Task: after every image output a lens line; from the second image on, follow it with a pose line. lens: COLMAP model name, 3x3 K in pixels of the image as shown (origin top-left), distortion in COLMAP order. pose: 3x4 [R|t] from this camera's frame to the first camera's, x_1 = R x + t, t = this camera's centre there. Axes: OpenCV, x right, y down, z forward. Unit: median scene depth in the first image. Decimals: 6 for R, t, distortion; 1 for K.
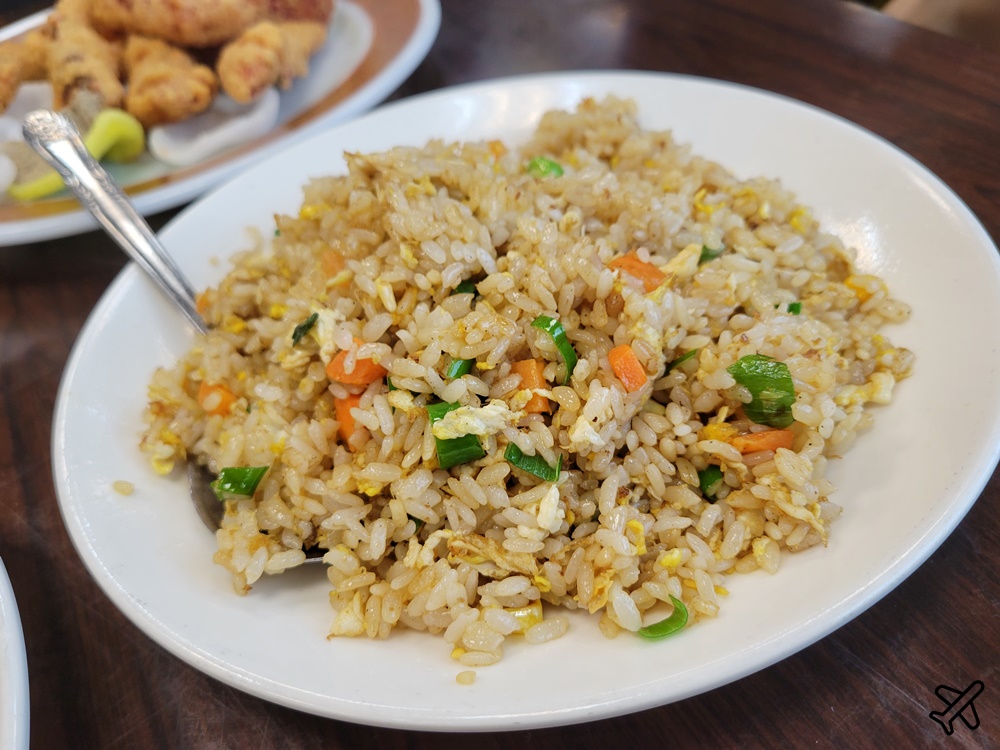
lens RADIAL K [[772.0, 0, 500.0], [0, 772.0, 375.0], [0, 0, 1]] dist [0.008179, 0.008526]
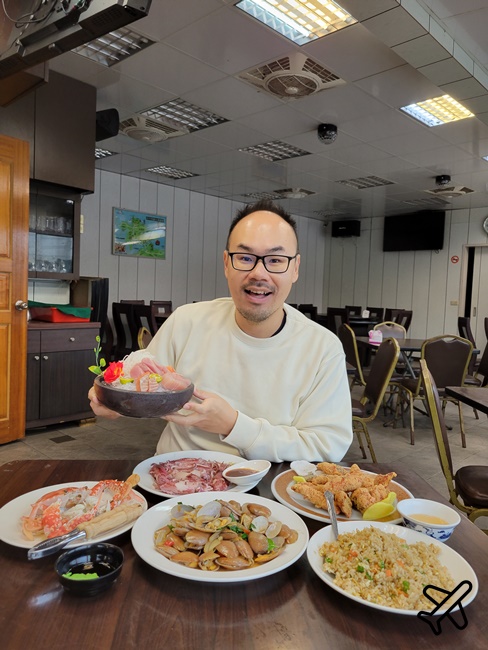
lens RADIAL K [[501.8, 0, 244.0], [0, 501.8, 325.0], [0, 0, 1]] dist [0.008179, 0.008526]
pose [[0.743149, 0.255582, -0.618391, 1.254048], [-0.573810, 0.718817, -0.392486, 0.799386], [0.344197, 0.646514, 0.680844, -3.458789]]
